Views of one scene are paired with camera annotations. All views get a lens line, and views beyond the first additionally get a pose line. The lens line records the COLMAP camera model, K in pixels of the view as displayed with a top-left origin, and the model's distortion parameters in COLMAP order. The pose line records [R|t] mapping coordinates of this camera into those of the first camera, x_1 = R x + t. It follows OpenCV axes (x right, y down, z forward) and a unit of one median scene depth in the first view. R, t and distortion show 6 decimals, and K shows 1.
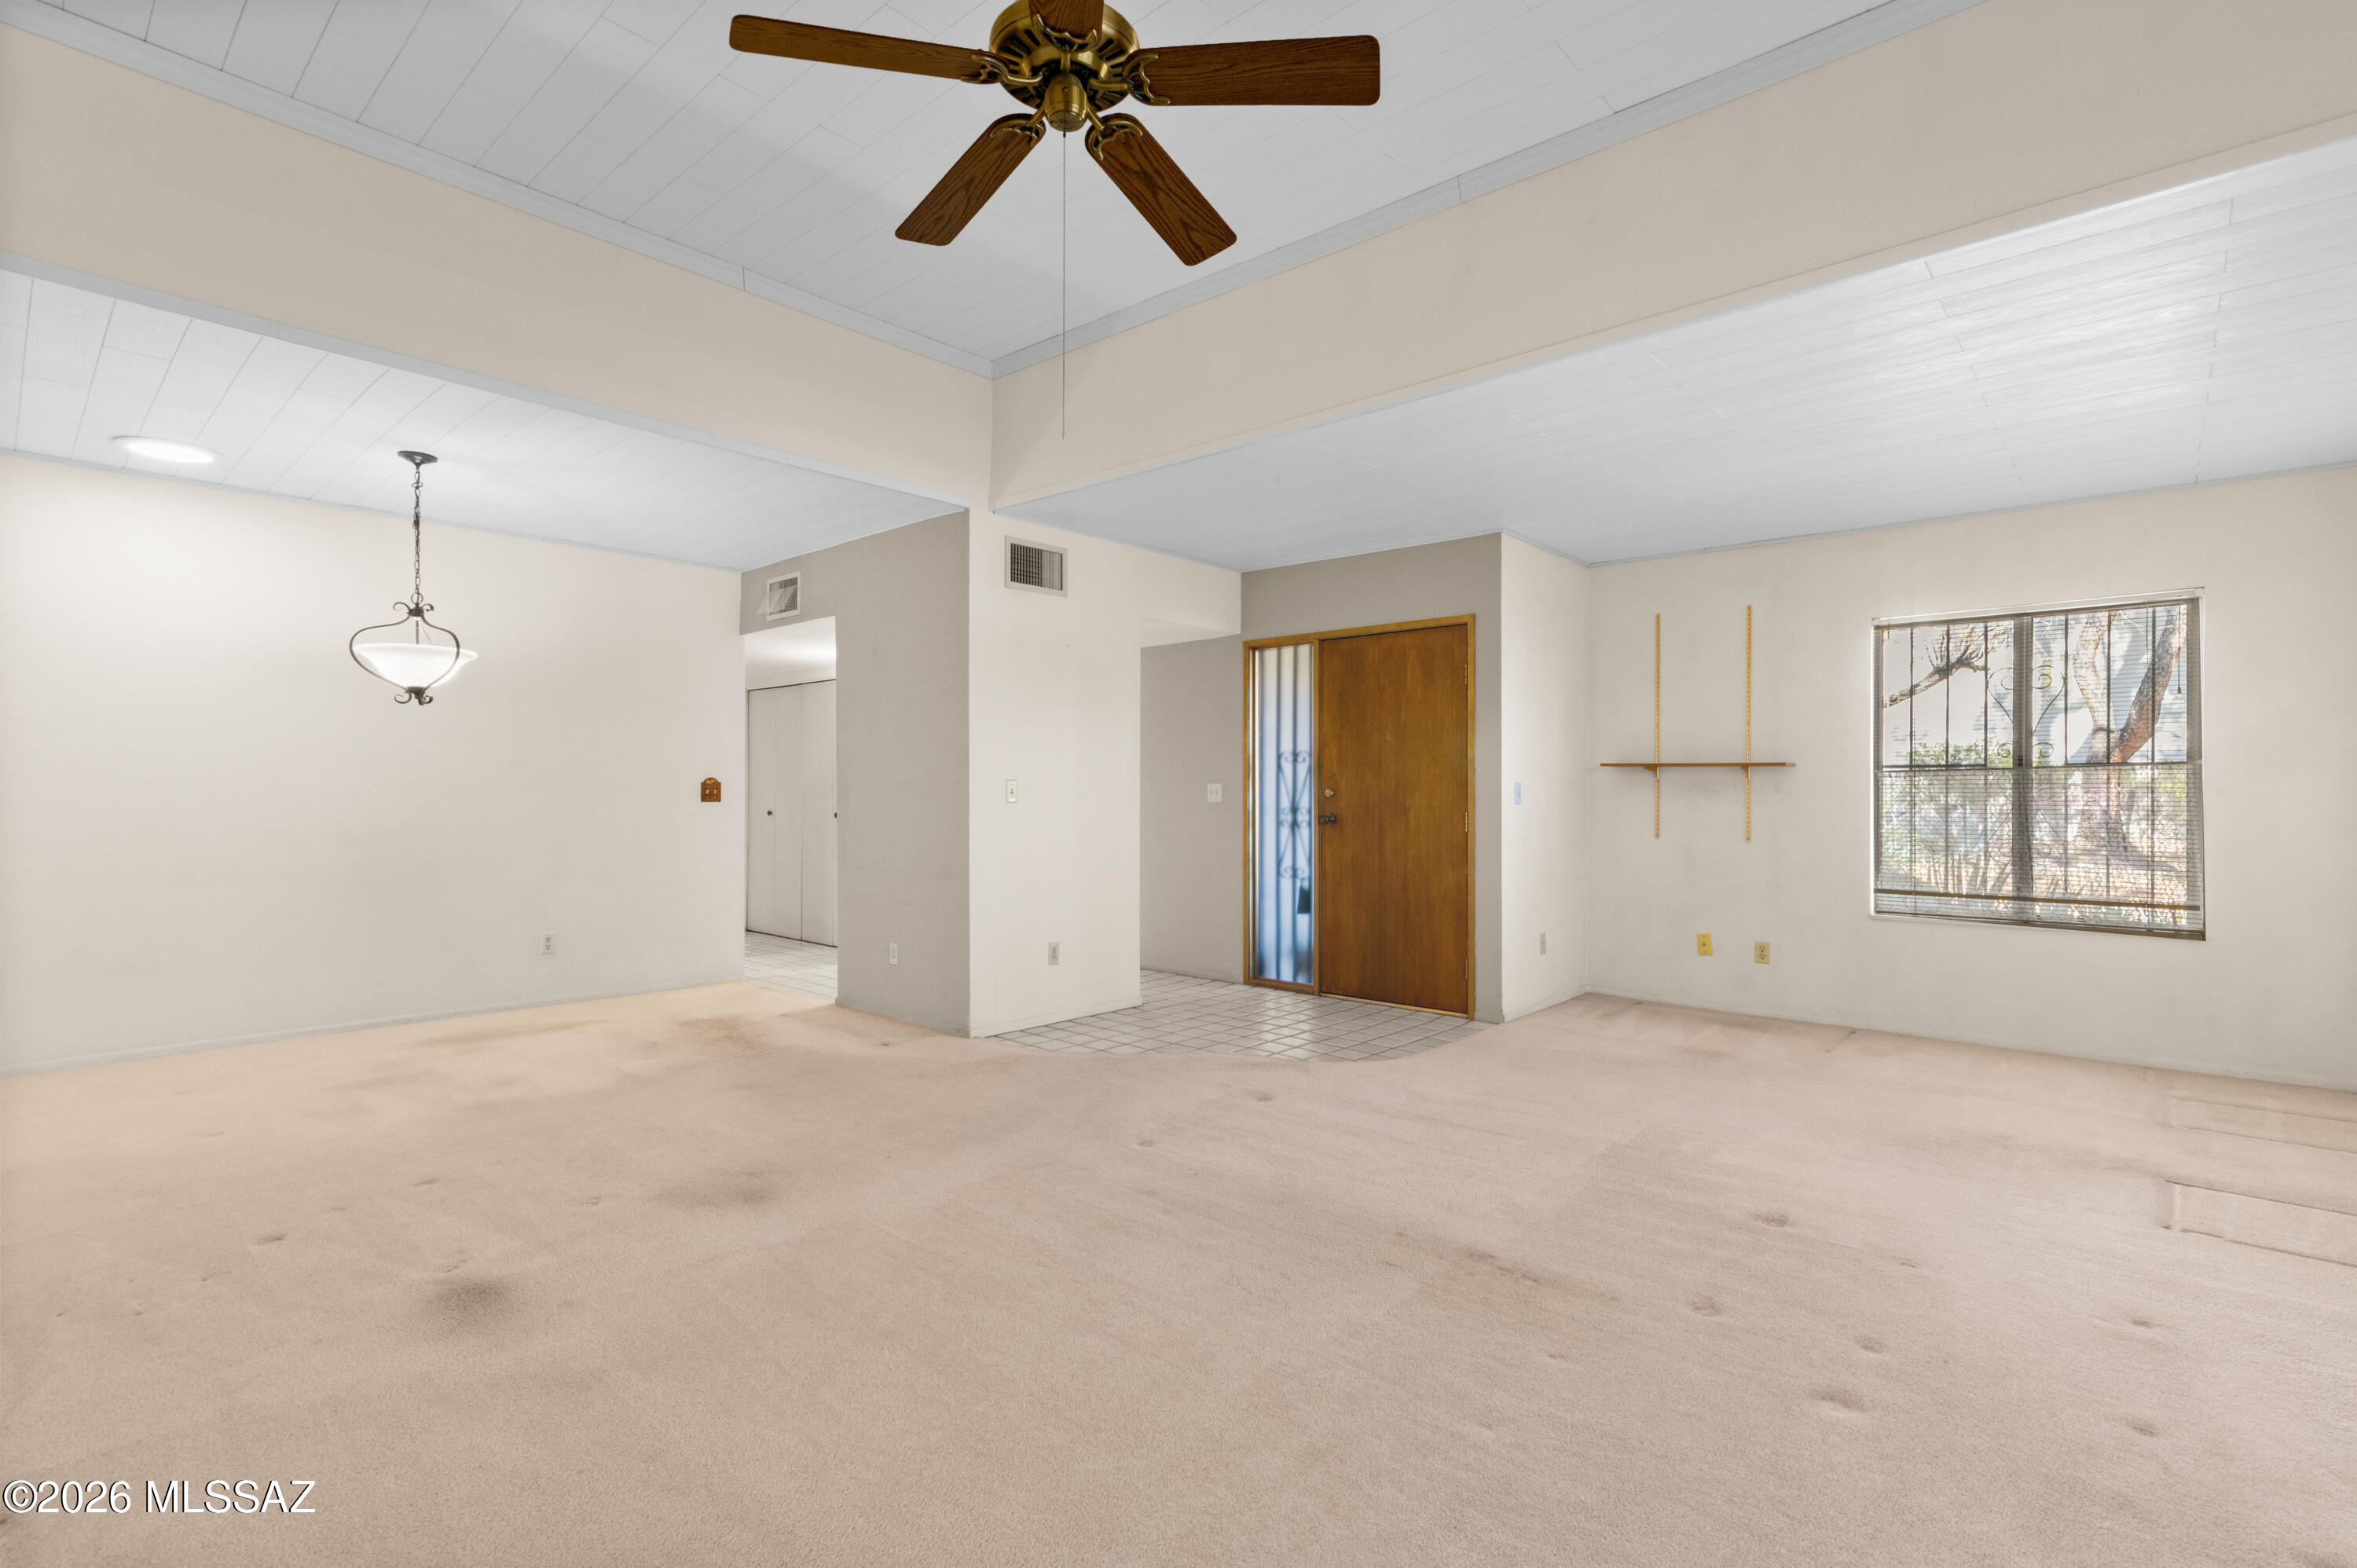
lens RADIAL K [[1068.4, 0, 1178.1], [0, 1068.4, 785.4], [0, 0, 1]] dist [-0.021039, 0.001696]
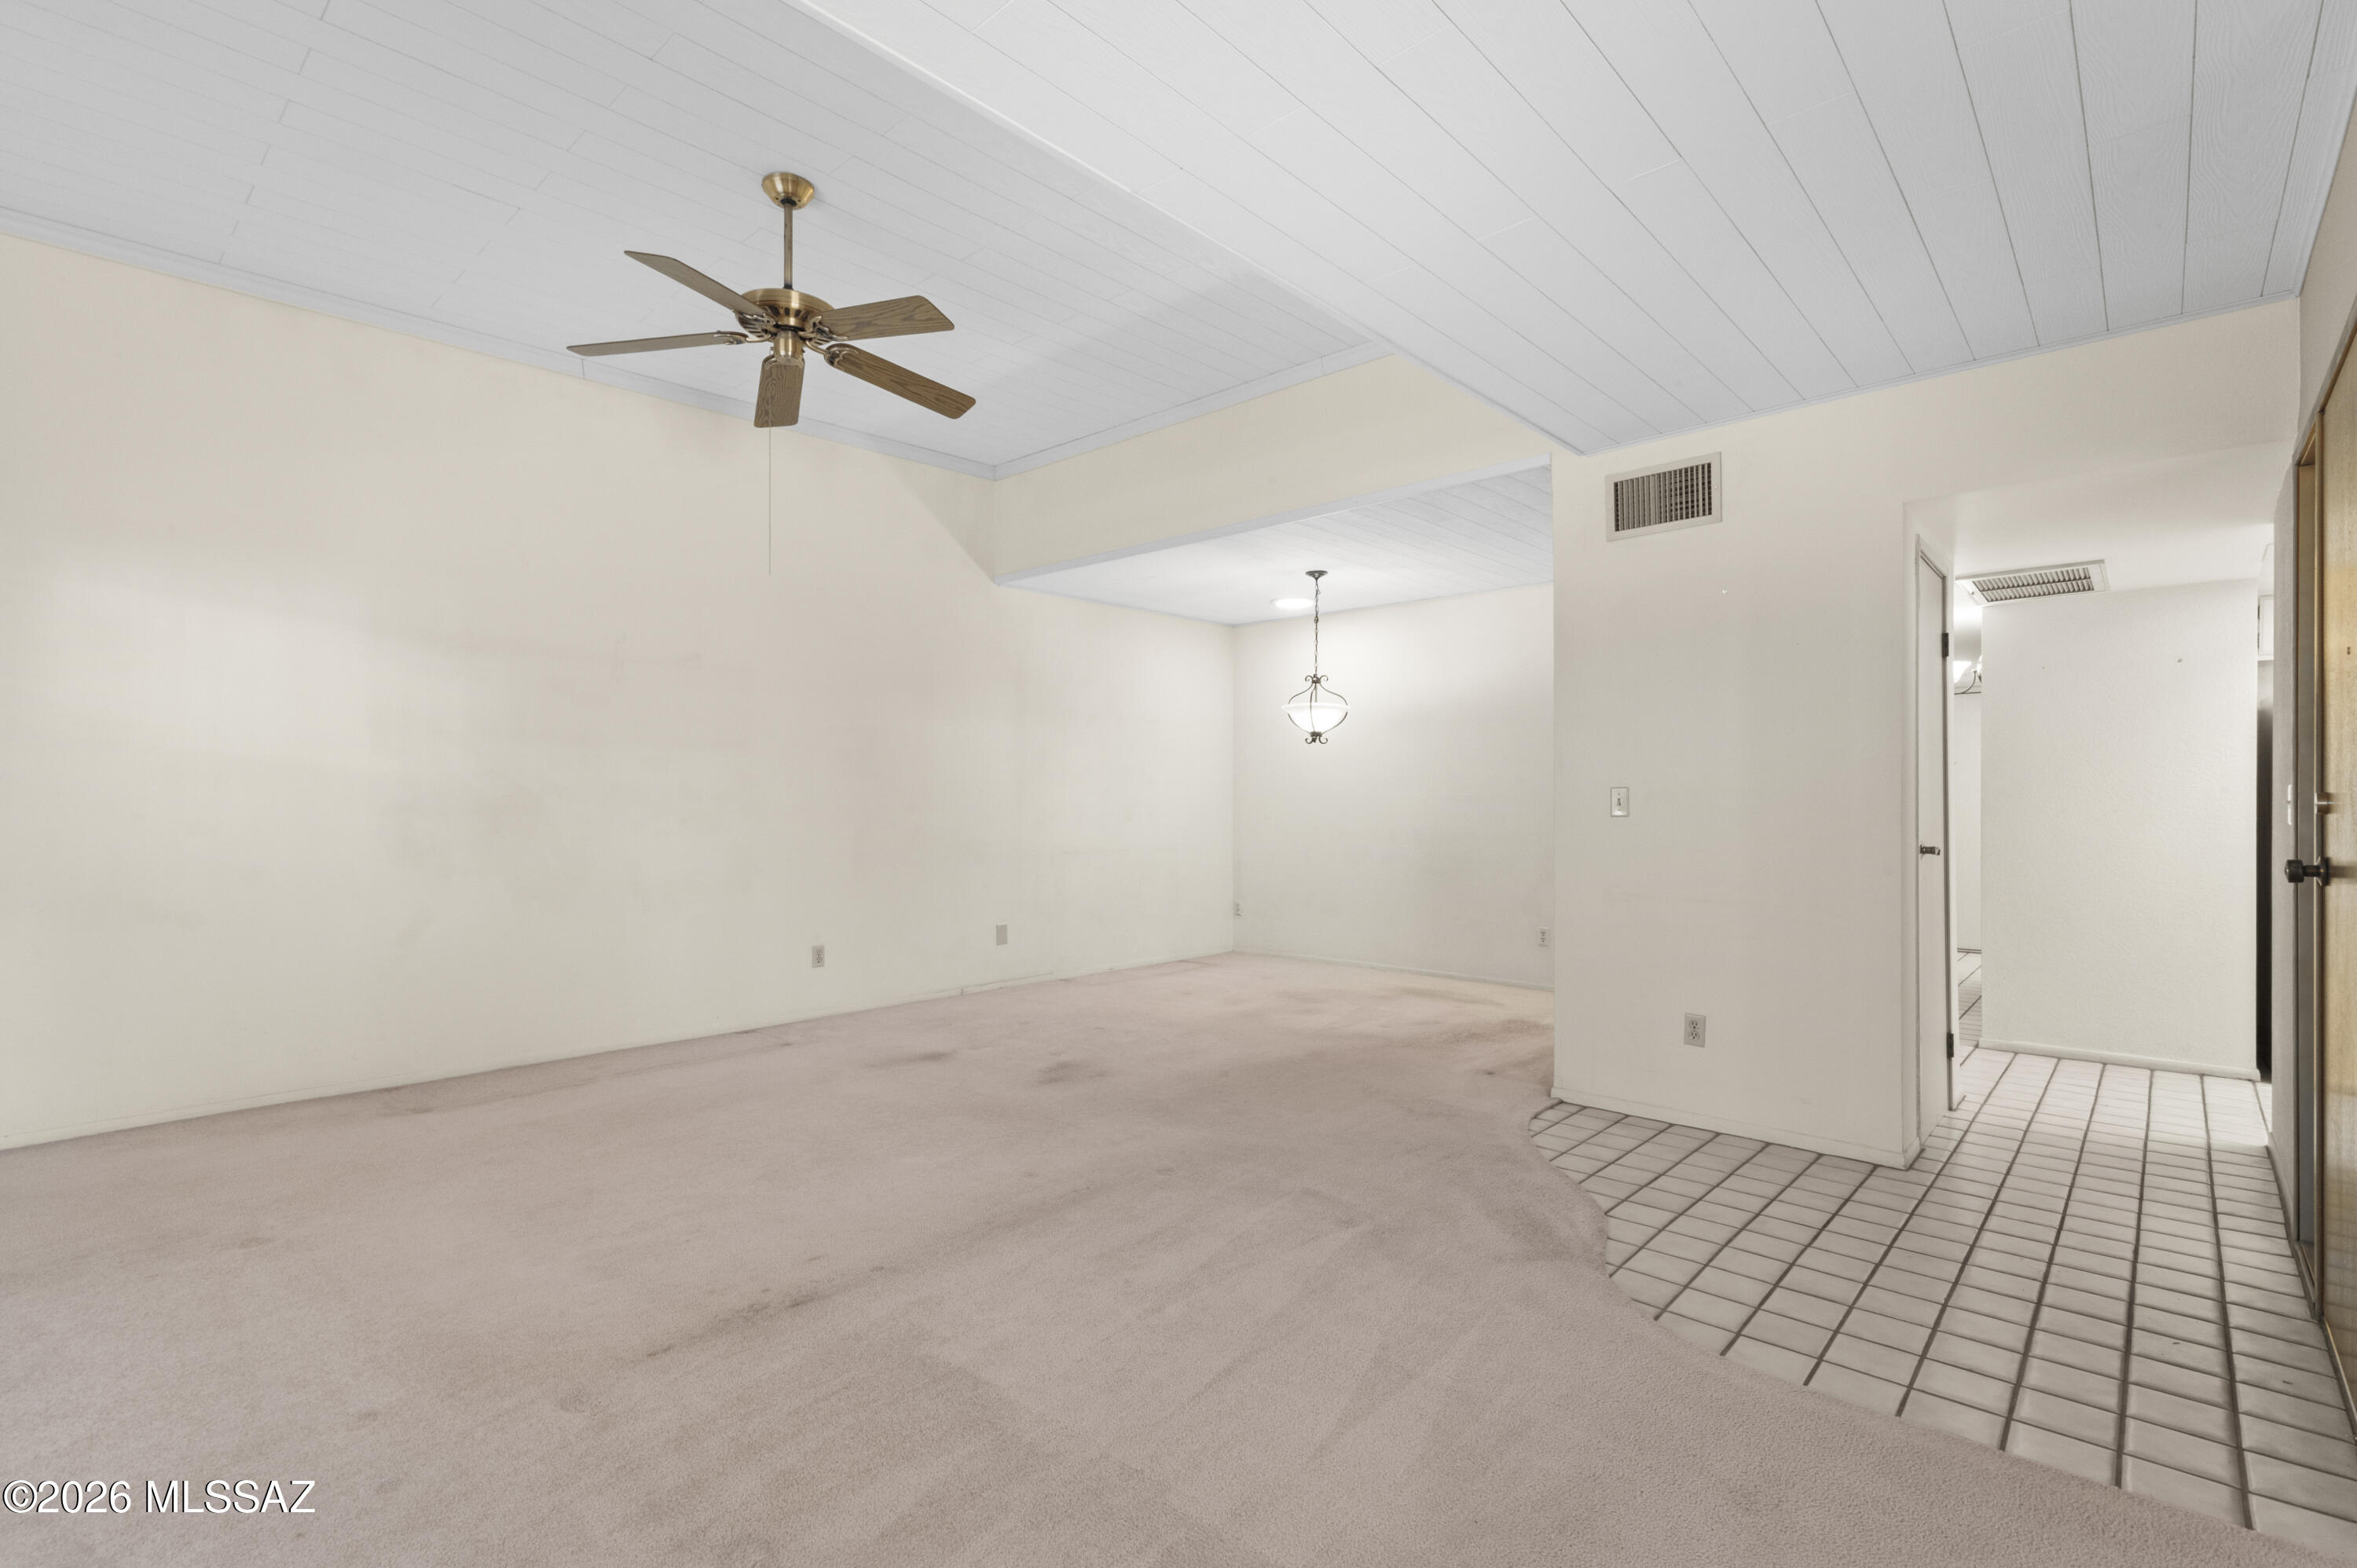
lens RADIAL K [[1068.4, 0, 1174.8], [0, 1068.4, 801.2], [0, 0, 1]] dist [-0.021039, 0.001696]
pose [[-0.026049, -0.007449, -0.999633, 0.745093], [0.001378, 0.999971, -0.007487, 0.012451], [0.999660, -0.001572, -0.026038, 0.837050]]
